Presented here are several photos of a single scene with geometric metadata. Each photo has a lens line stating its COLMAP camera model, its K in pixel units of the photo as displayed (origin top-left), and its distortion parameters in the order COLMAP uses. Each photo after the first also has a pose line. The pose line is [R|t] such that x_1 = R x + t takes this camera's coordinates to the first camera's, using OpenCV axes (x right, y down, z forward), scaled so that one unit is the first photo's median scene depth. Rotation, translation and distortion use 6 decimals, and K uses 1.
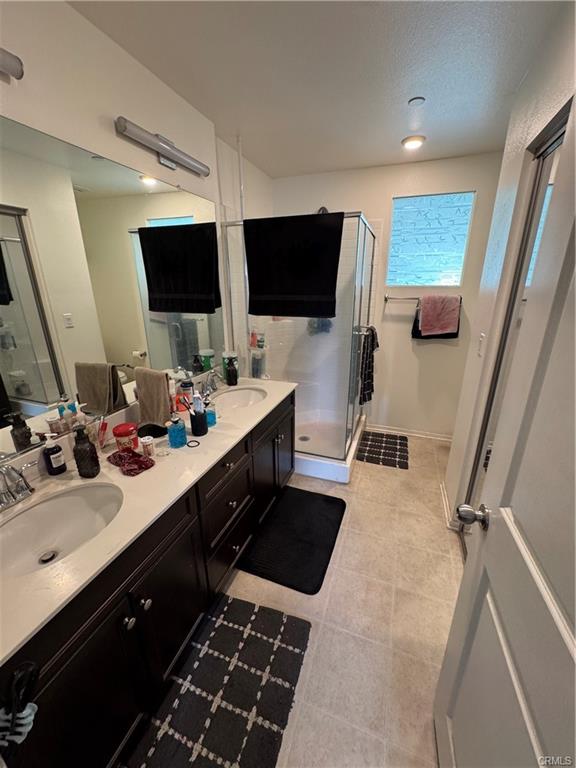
lens RADIAL K [[306.1, 0, 288.4], [0, 306.1, 381.8], [0, 0, 1]] dist [-0.002589, 0.000009]
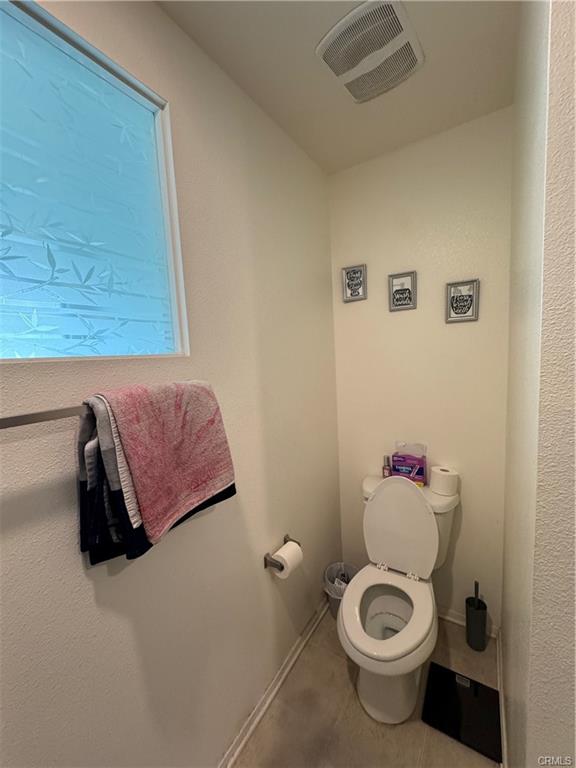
lens RADIAL K [[306.1, 0, 285.5], [0, 306.1, 384.1], [0, 0, 1]] dist [-0.002589, 0.000009]
pose [[0.218833, -0.103244, 0.970285, 0.231322], [0.348277, 0.937152, 0.021170, -0.242017], [-0.911491, 0.333295, 0.241037, 0.798821]]
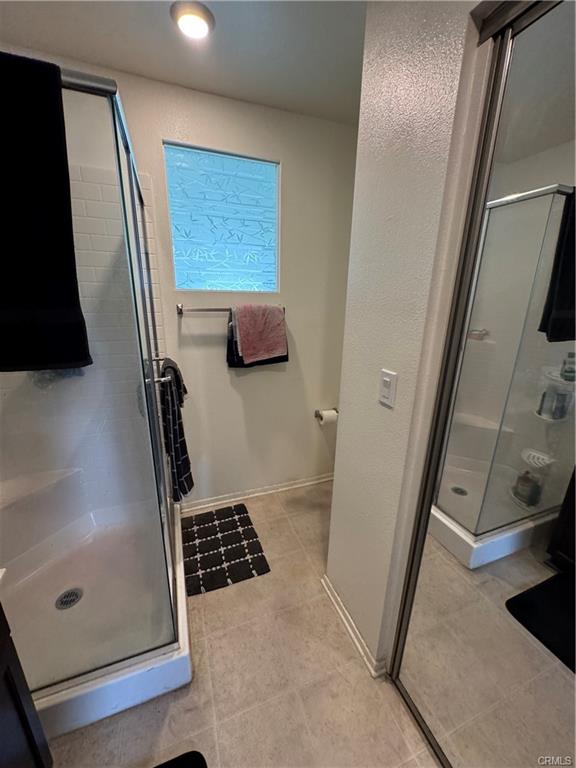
lens RADIAL K [[306.1, 0, 286.1], [0, 306.1, 382.9], [0, 0, 1]] dist [-0.002589, 0.000009]
pose [[0.755536, -0.168185, 0.633150, 0.069001], [0.181743, 0.982358, 0.044073, -0.123437], [-0.629392, 0.081772, 0.772773, 0.422716]]
